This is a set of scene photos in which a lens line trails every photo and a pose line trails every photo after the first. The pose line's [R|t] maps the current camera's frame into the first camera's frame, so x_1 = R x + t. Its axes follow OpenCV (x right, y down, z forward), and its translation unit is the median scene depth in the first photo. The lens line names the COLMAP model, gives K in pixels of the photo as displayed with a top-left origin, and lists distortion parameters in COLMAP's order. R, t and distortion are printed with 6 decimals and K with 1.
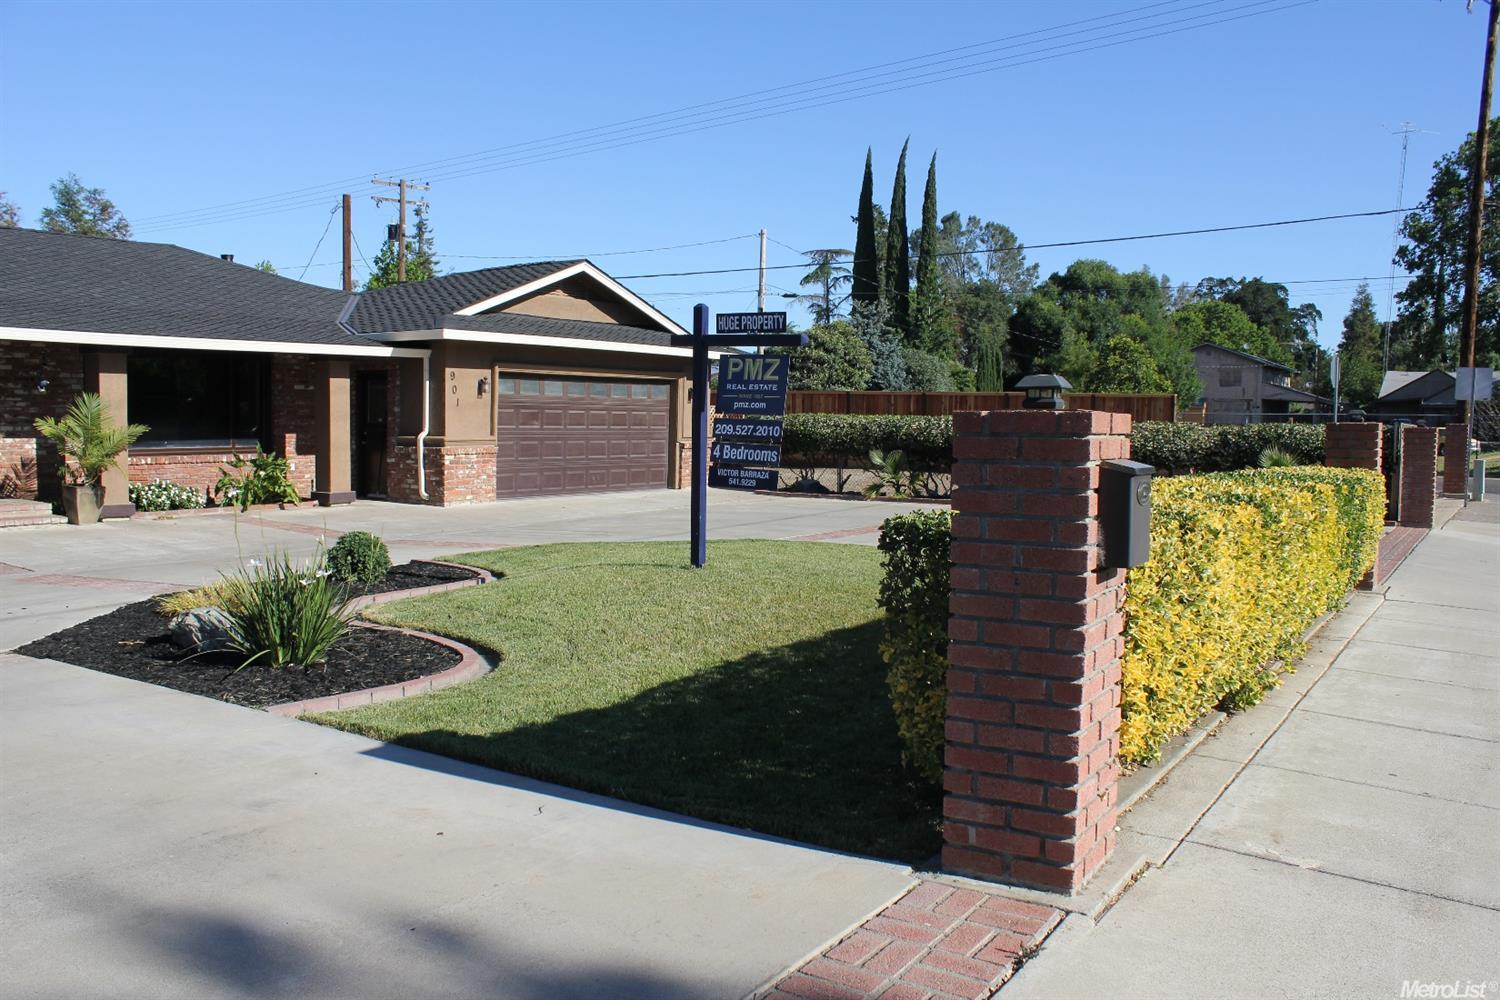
lens RADIAL K [[1239.2, 0, 749.2], [0, 1239.2, 485.4], [0, 0, 1]] dist [-0.166506, 0.132932]
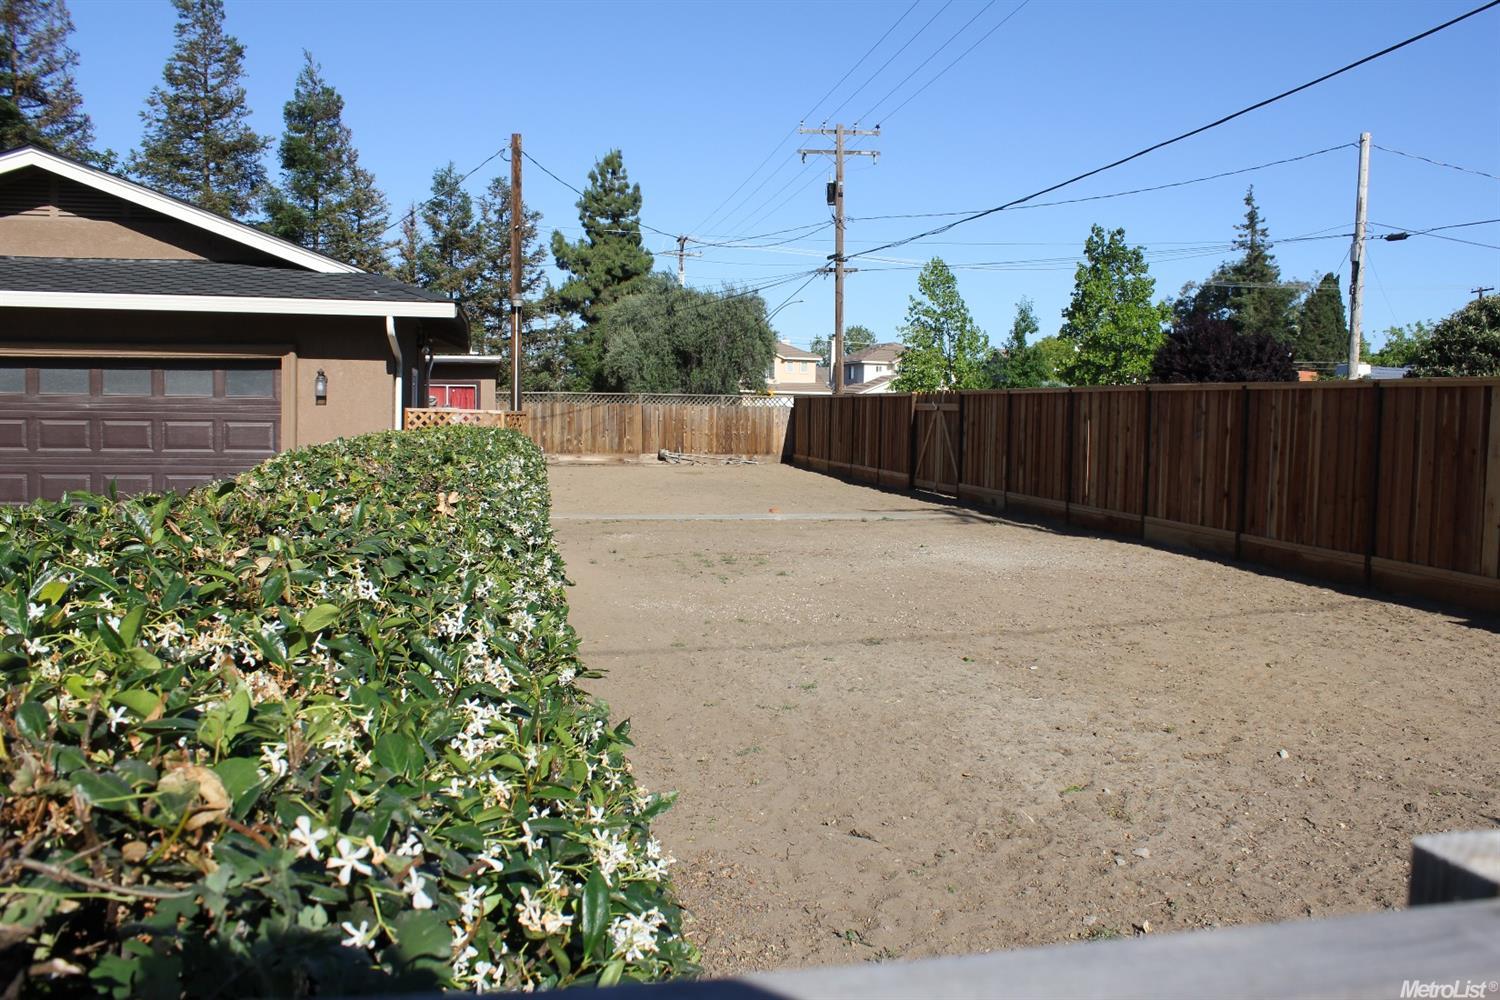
lens RADIAL K [[1239.2, 0, 749.2], [0, 1239.2, 485.4], [0, 0, 1]] dist [-0.166506, 0.132932]
pose [[0.723619, 0.042541, -0.688887, 0.536236], [-0.050596, 0.998683, 0.008525, -0.059616], [0.688343, 0.028686, 0.724818, 0.964266]]
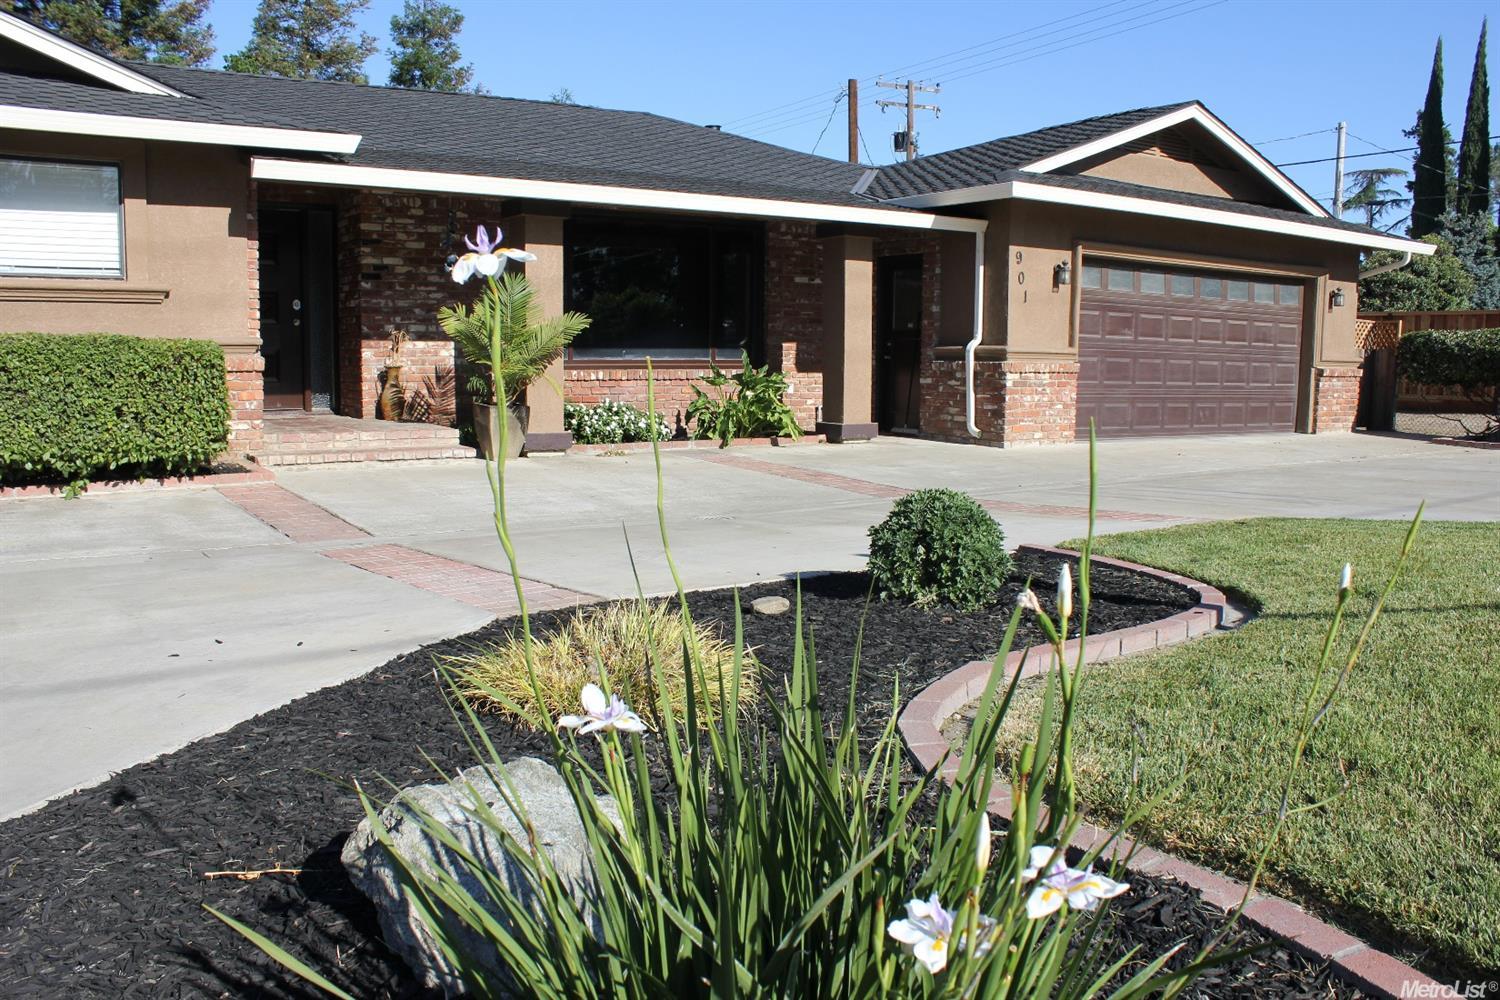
lens RADIAL K [[1239.2, 0, 749.2], [0, 1239.2, 485.4], [0, 0, 1]] dist [-0.166506, 0.132932]
pose [[0.924895, 0.035881, -0.378525, -0.117712], [-0.019941, 0.998745, 0.045948, 0.009287], [0.379698, -0.034949, 0.924450, 0.305587]]
